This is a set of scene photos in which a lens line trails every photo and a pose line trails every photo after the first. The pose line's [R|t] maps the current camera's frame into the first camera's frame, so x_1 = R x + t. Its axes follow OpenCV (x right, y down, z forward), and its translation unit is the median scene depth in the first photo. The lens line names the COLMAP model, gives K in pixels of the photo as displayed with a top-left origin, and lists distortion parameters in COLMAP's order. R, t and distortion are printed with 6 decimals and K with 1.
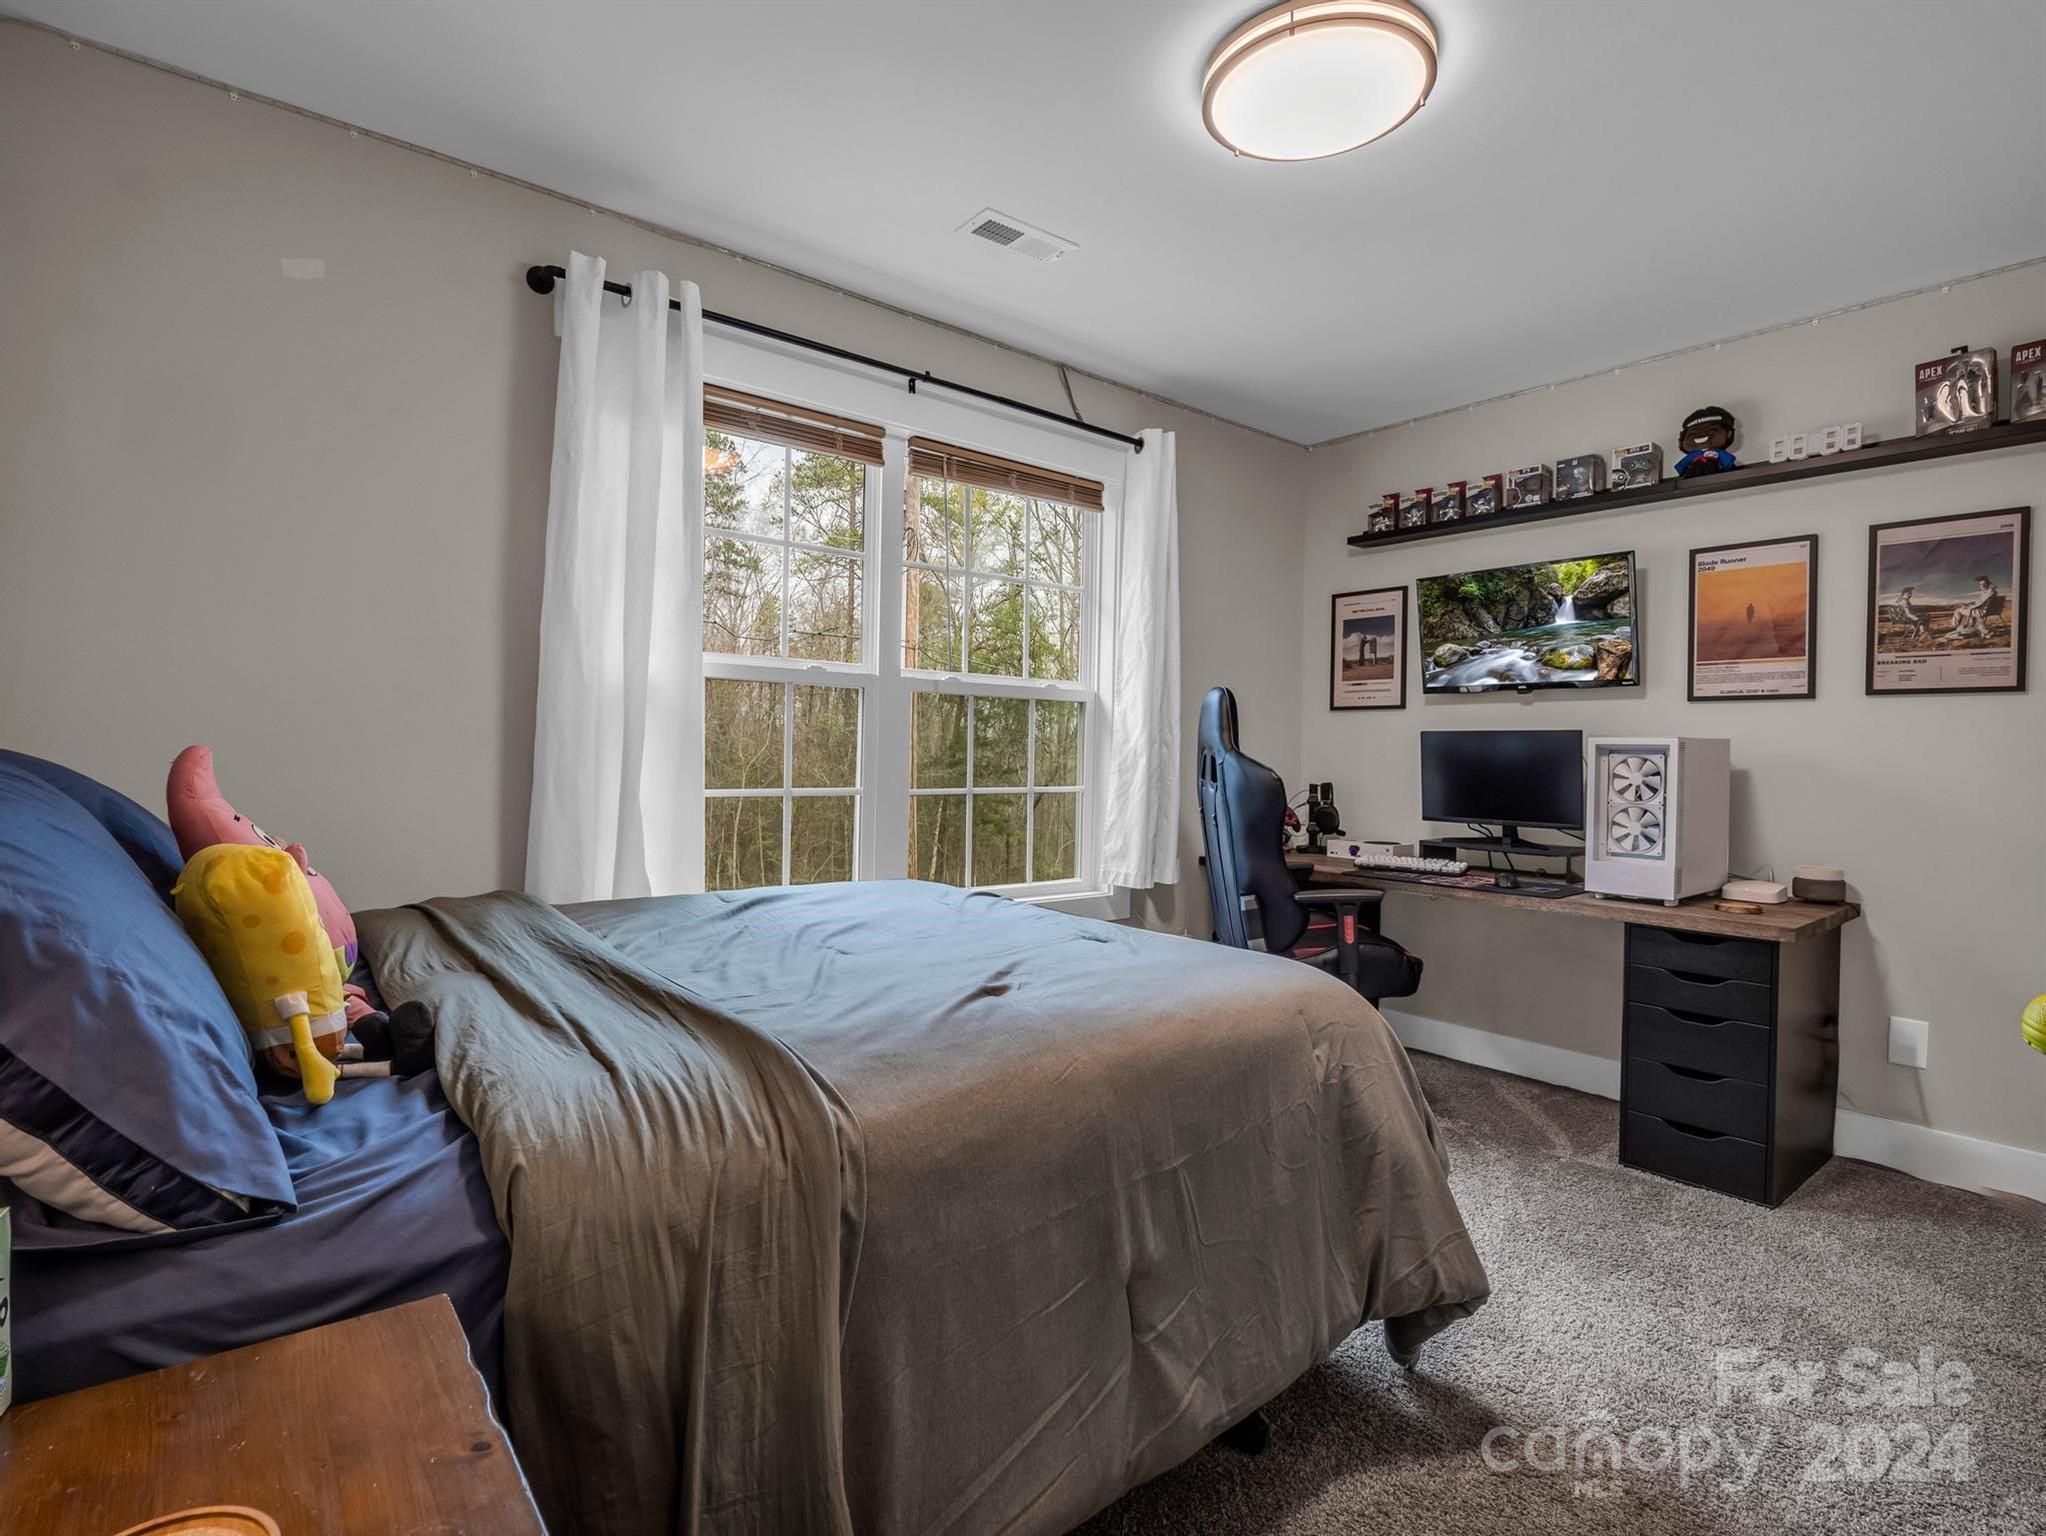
lens RADIAL K [[1014.3, 0, 1023.0], [0, 1014.3, 768.0], [0, 0, 1]] dist [-0.012824, -0.000847]
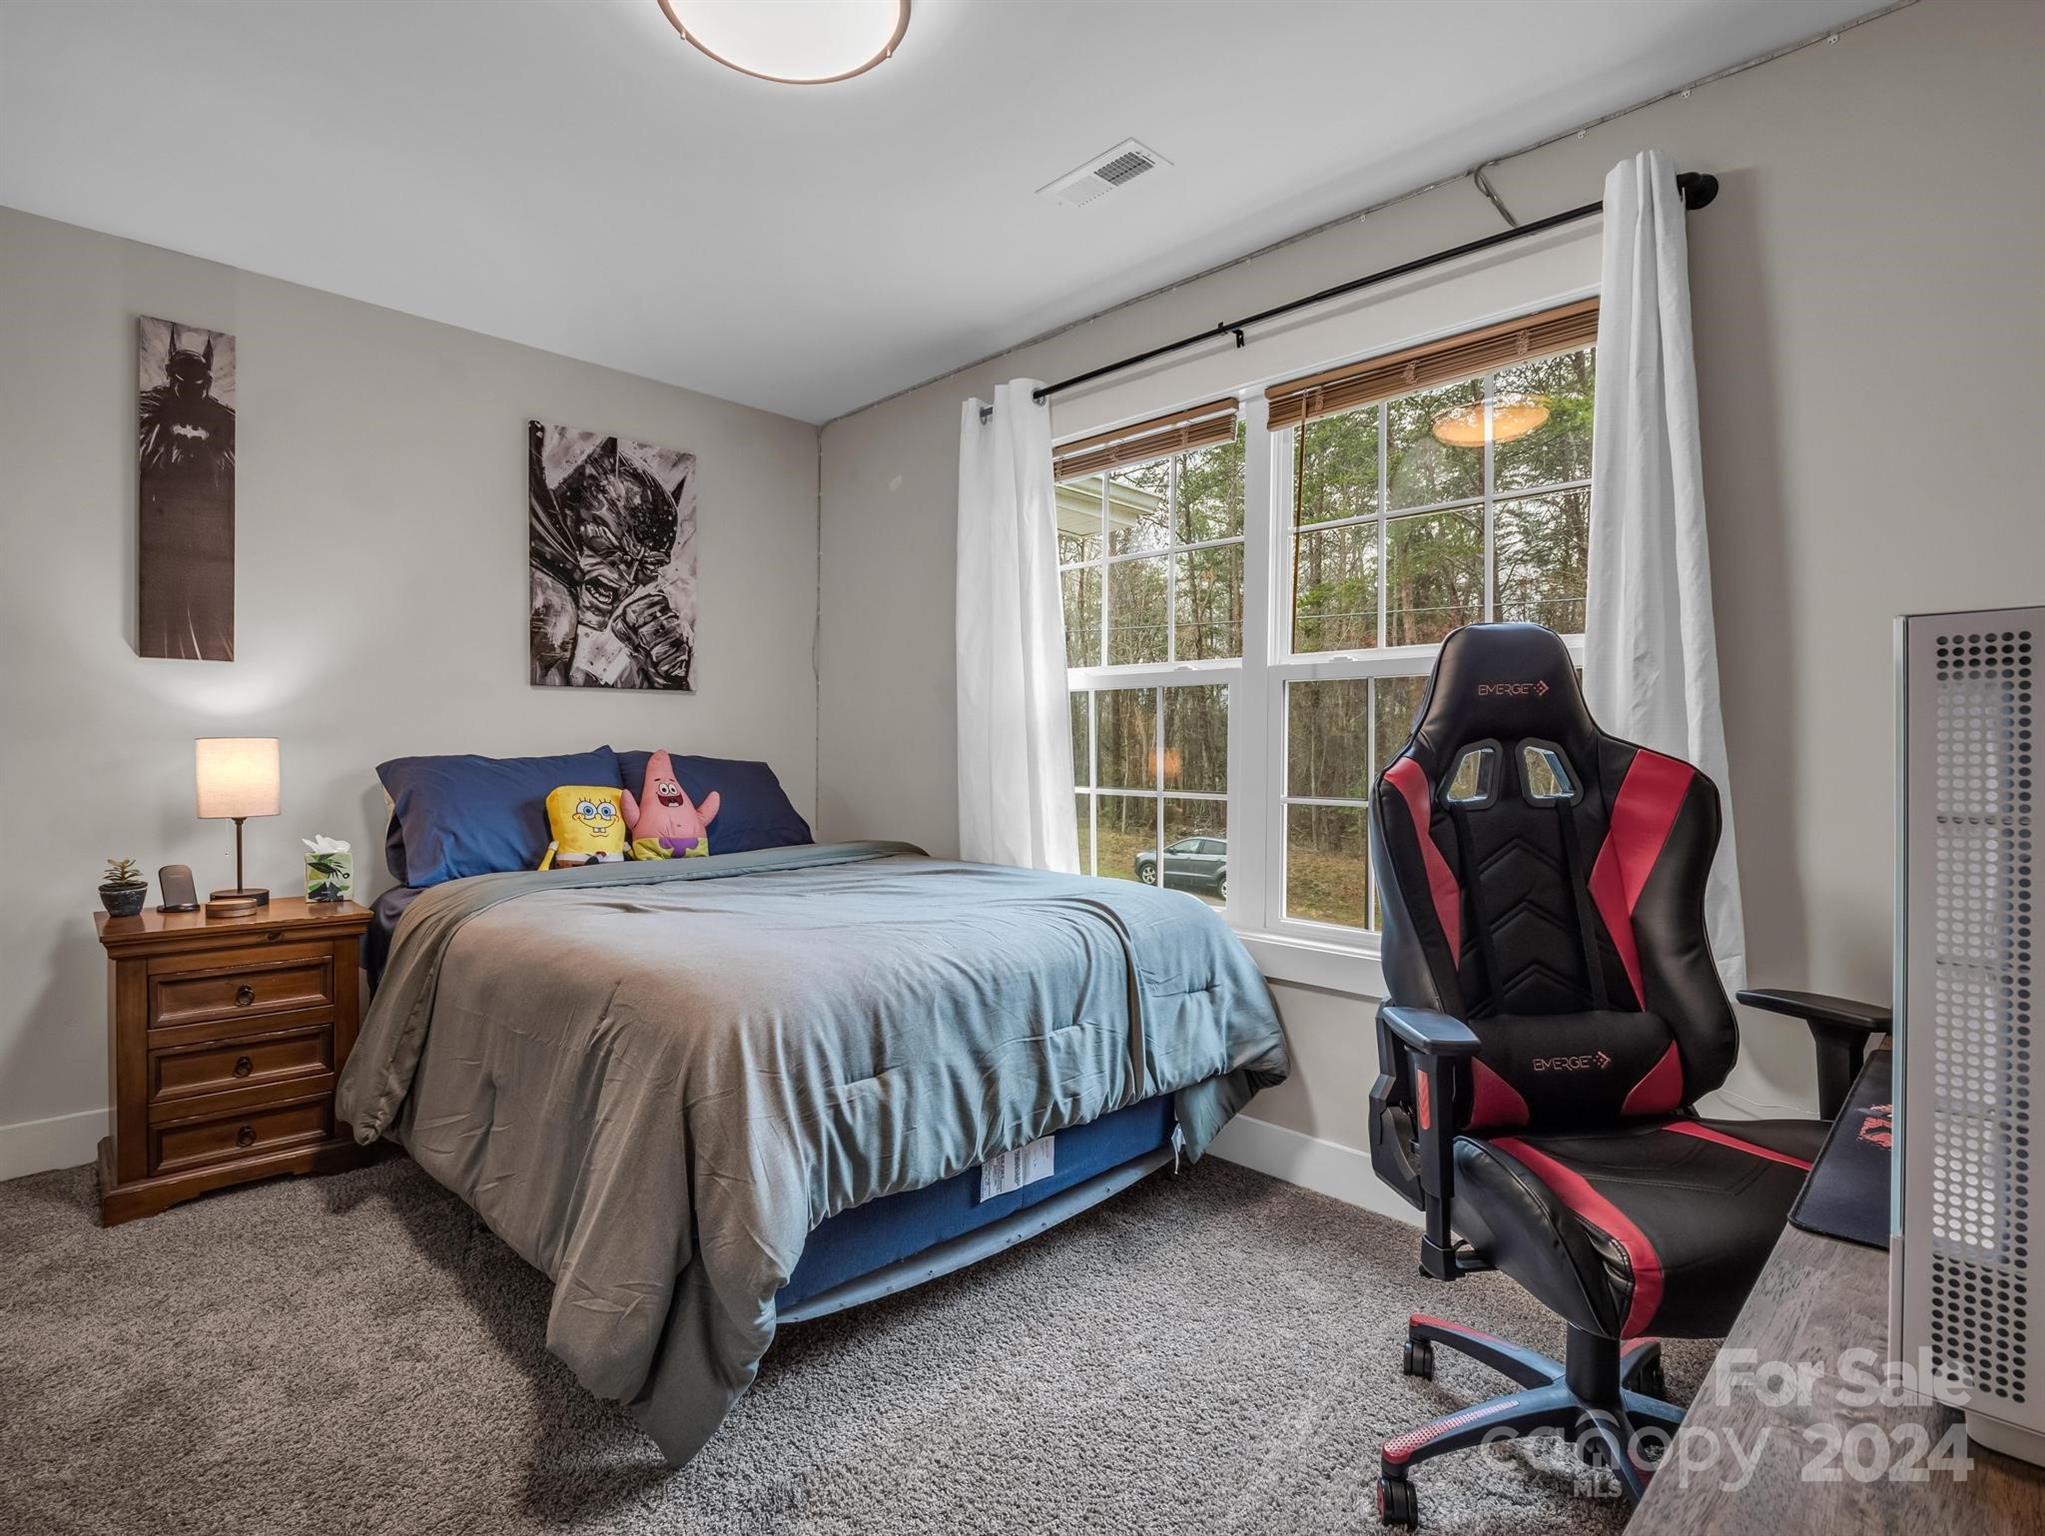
lens RADIAL K [[1009.1, 0, 998.5], [0, 1009.1, 762.4], [0, 0, 1]] dist [0.001509, -0.015760]
pose [[0.091906, -0.009334, -0.995724, 0.744713], [-0.024670, 0.999628, -0.011648, 0.007013], [0.995462, 0.025635, 0.091641, 0.720432]]
